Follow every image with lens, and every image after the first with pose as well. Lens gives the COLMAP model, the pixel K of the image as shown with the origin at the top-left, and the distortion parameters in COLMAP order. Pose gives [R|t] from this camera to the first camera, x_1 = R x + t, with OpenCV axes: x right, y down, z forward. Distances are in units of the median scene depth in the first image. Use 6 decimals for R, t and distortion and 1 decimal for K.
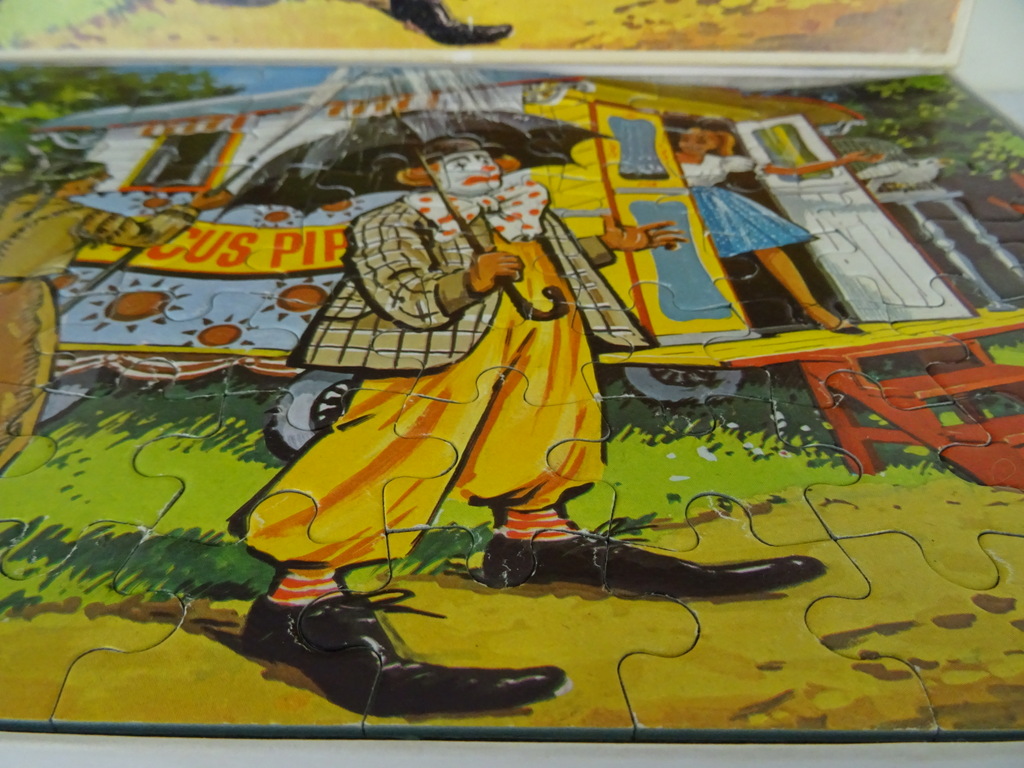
lens RADIAL K [[735.4, 0, 515.6], [0, 735.4, 377.7], [0, 0, 1]] dist [0.010569, -0.022832]
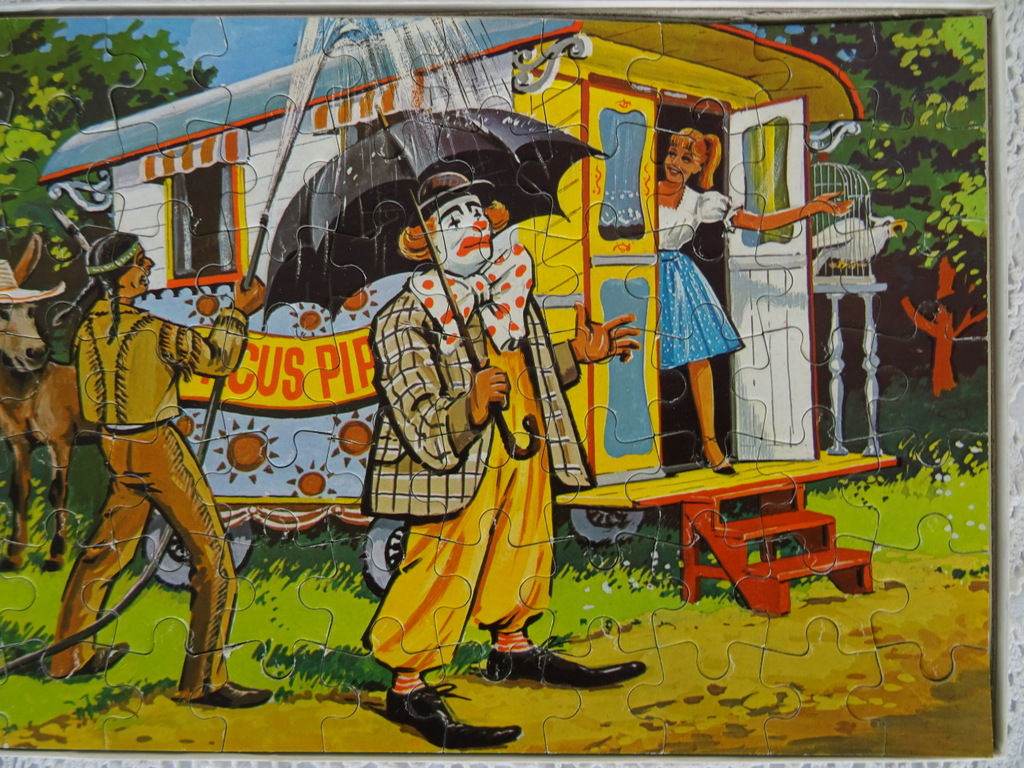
lens RADIAL K [[735.4, 0, 523.4], [0, 735.4, 364.6], [0, 0, 1]] dist [0.010569, -0.022832]
pose [[0.999923, 0.004352, -0.011636, 0.053962], [0.005804, 0.664486, 0.747278, -1.253789], [0.010985, -0.747288, 0.664410, 0.150347]]
